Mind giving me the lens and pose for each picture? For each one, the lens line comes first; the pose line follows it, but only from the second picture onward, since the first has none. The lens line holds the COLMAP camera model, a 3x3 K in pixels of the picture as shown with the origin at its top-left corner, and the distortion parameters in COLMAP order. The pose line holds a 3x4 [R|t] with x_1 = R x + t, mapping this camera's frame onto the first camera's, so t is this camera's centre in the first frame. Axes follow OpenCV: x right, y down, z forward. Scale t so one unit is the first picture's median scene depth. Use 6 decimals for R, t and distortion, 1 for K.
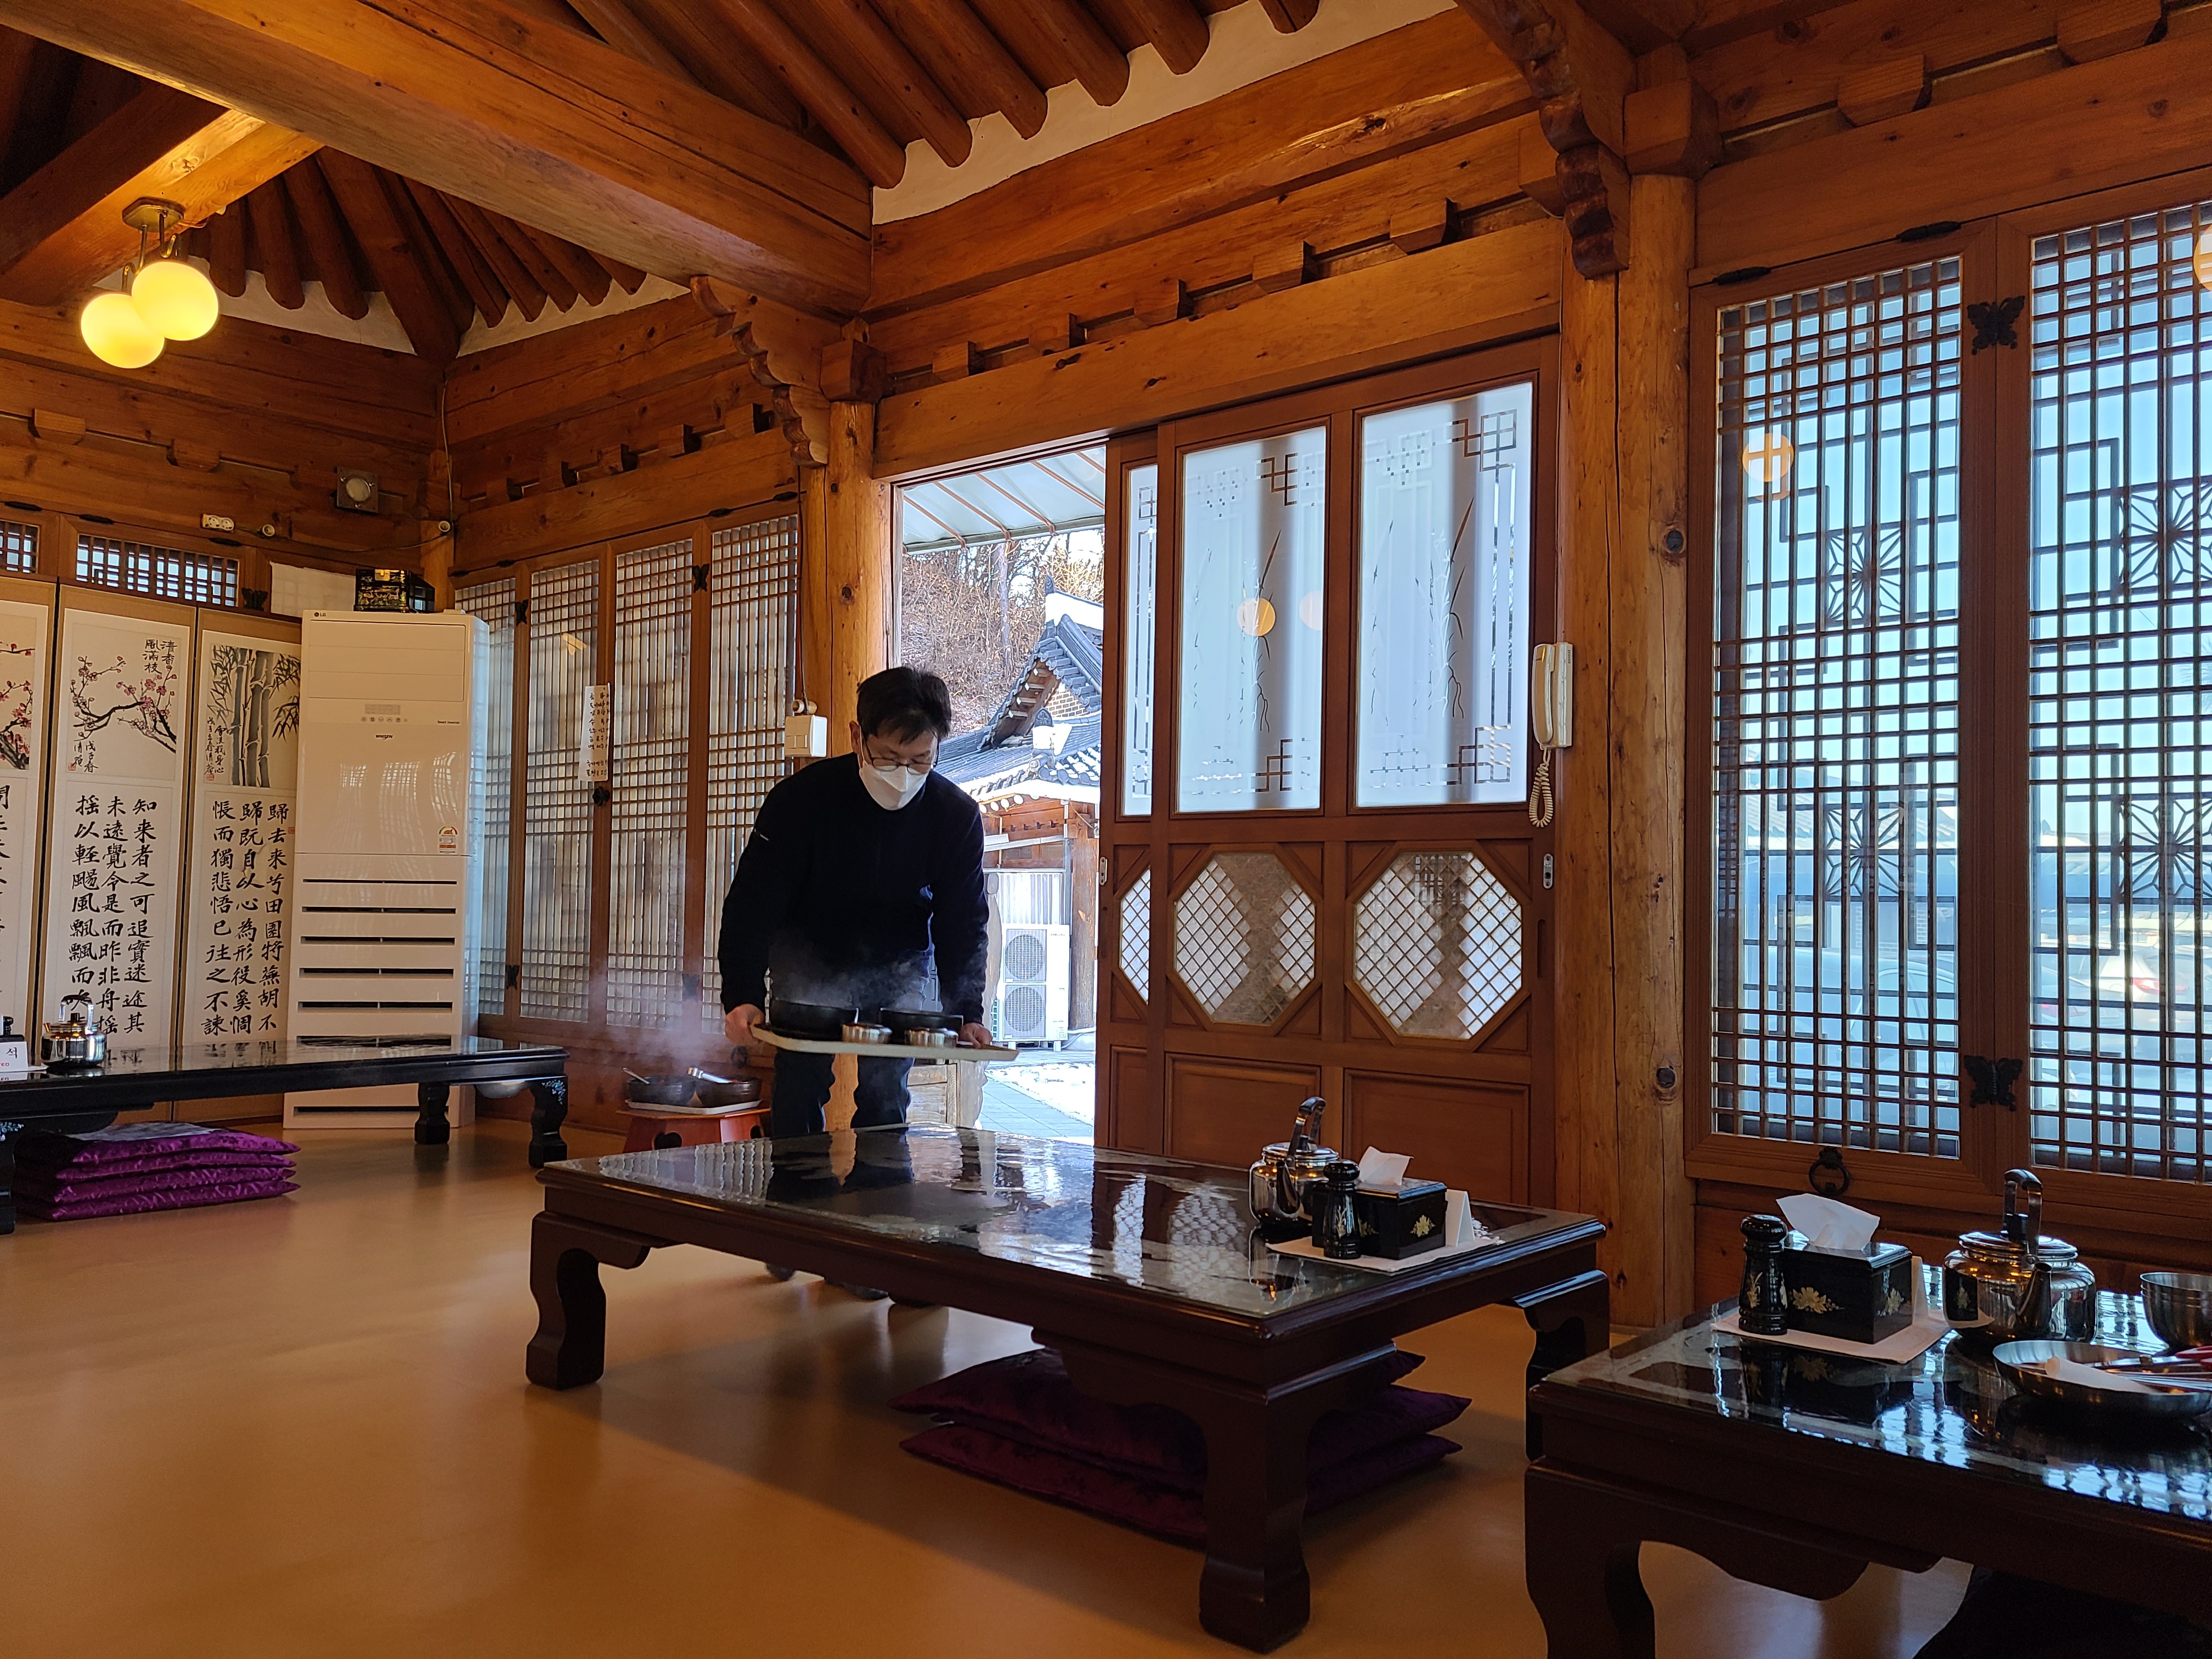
lens RADIAL K [[1639.5, 0, 1123.1], [0, 1639.5, 833.4], [0, 0, 1]] dist [0.075970, -0.058967]
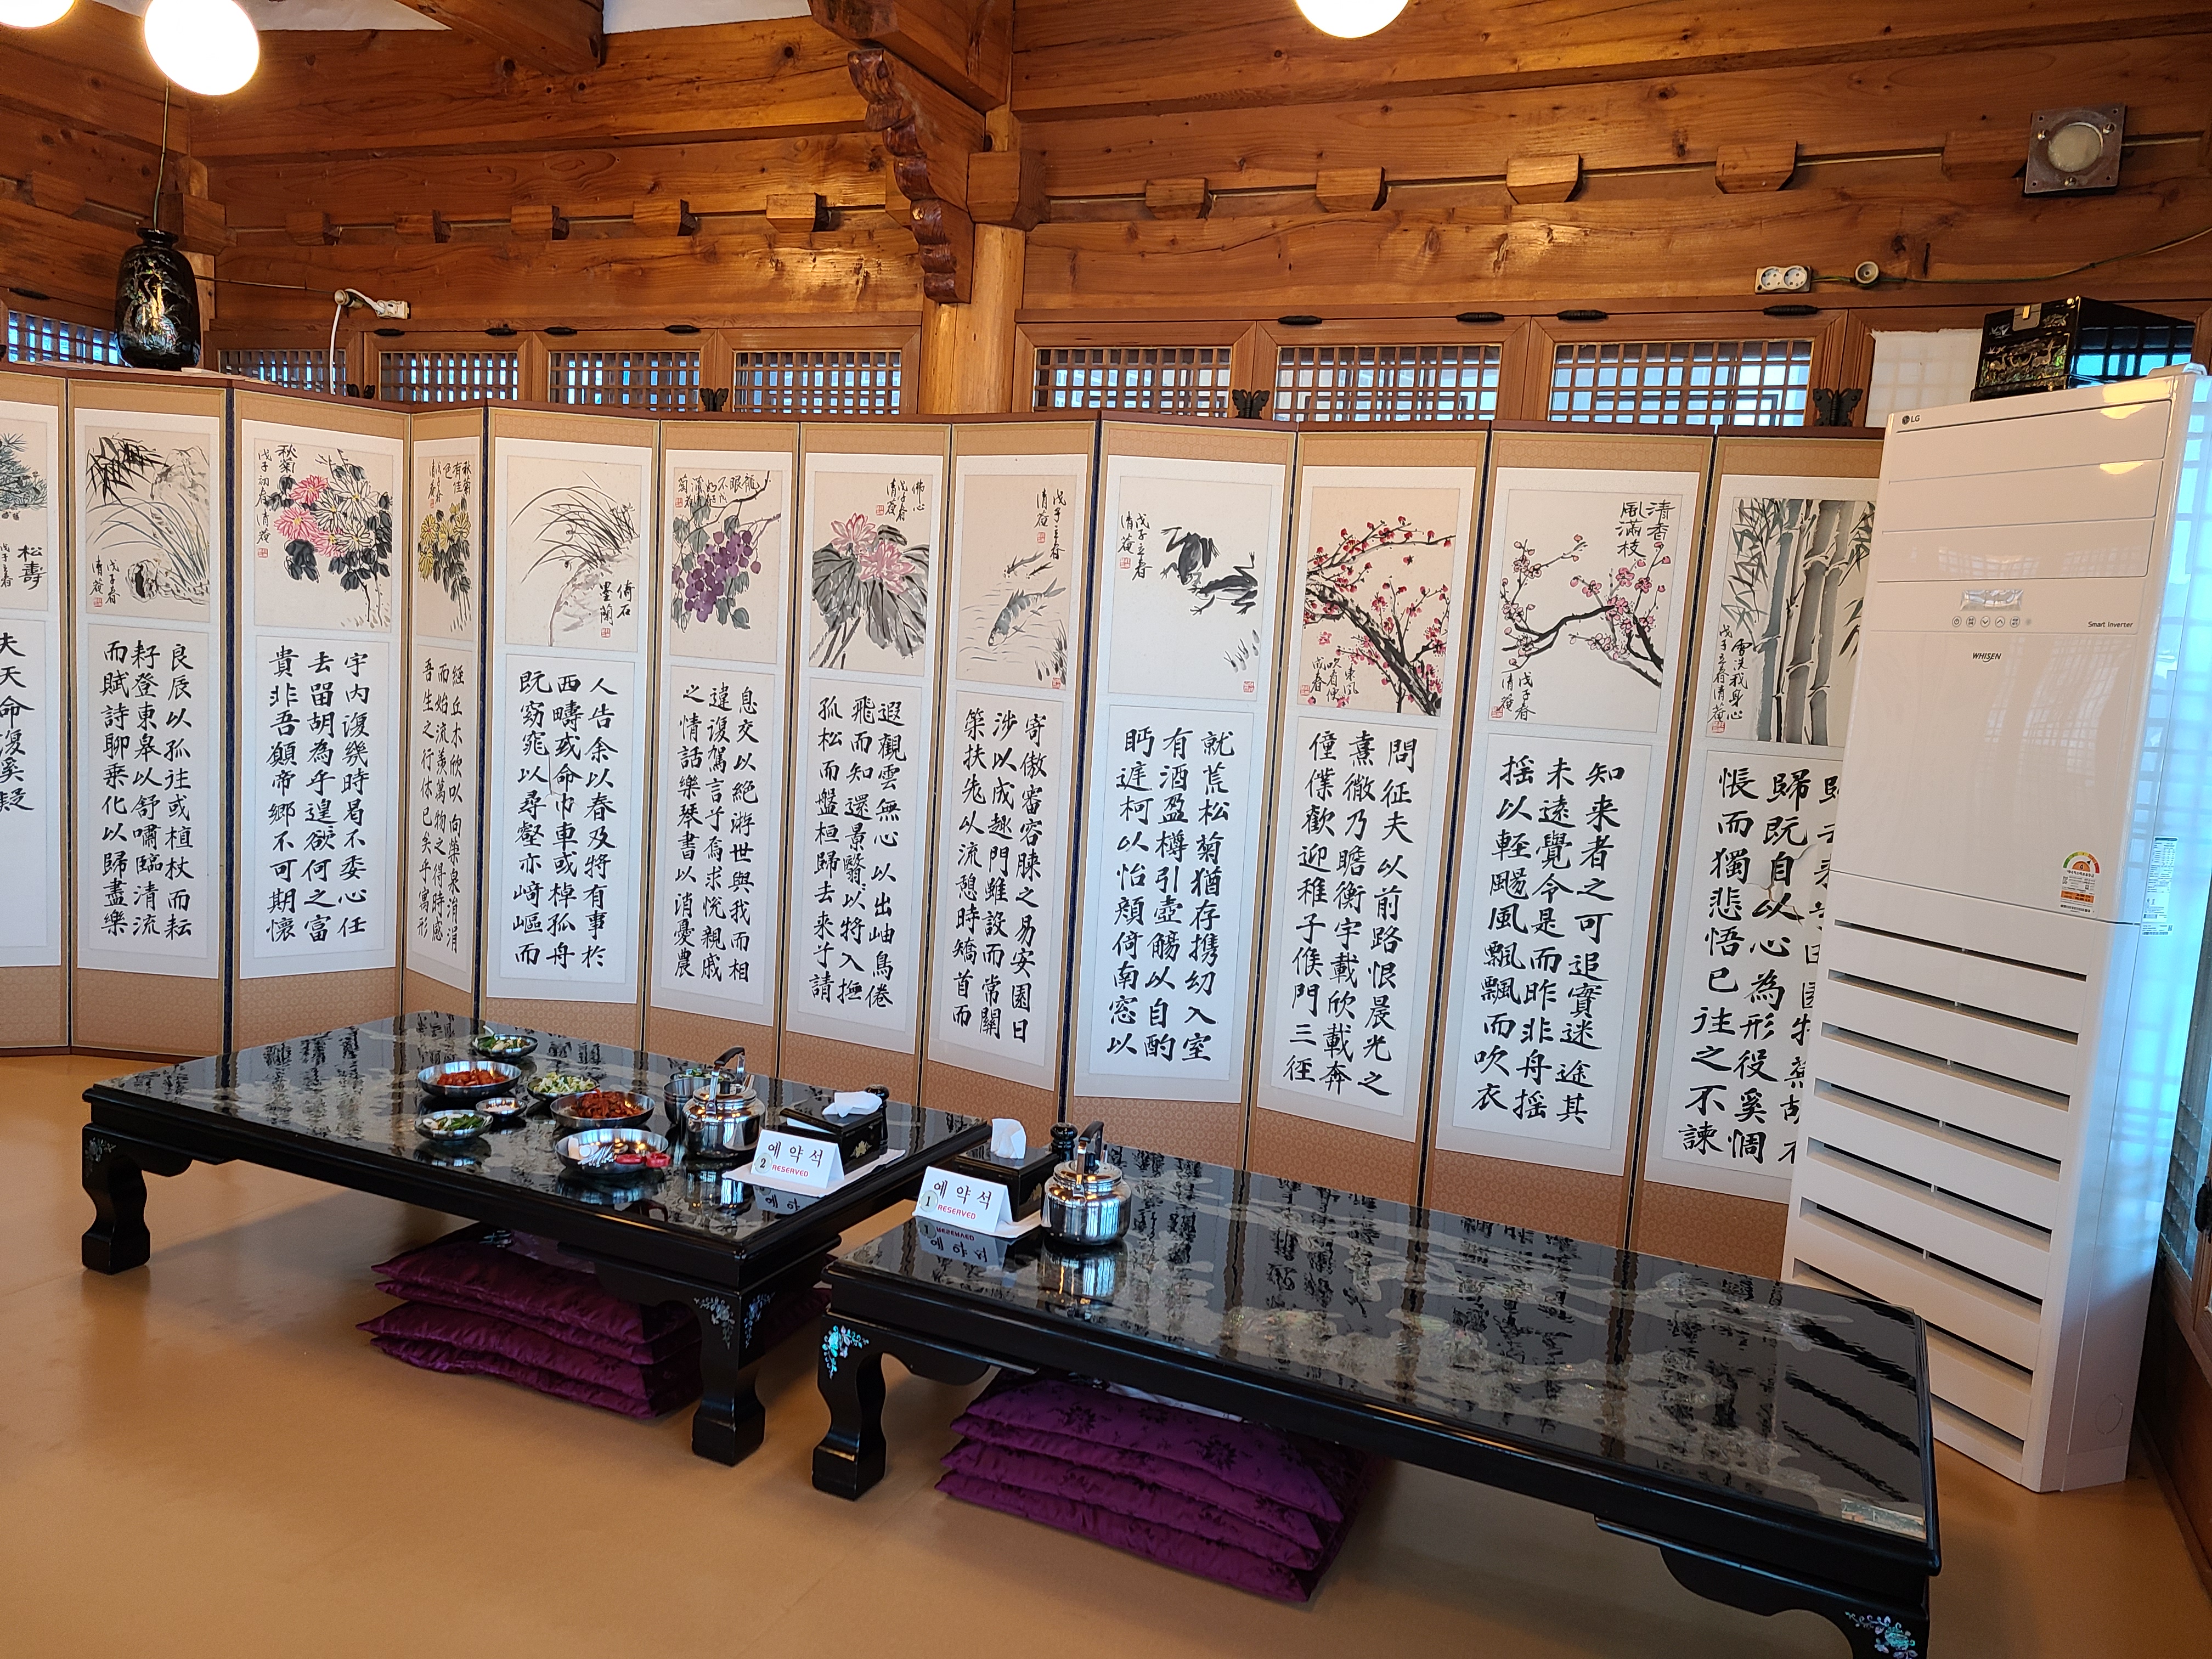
lens RADIAL K [[1639.5, 0, 1123.1], [0, 1639.5, 833.4], [0, 0, 1]] dist [0.075970, -0.058967]
pose [[0.284203, 0.109955, -0.952438, -0.044416], [-0.018473, 0.993846, 0.109223, -0.057890], [0.958586, -0.013447, 0.284485, 0.644780]]
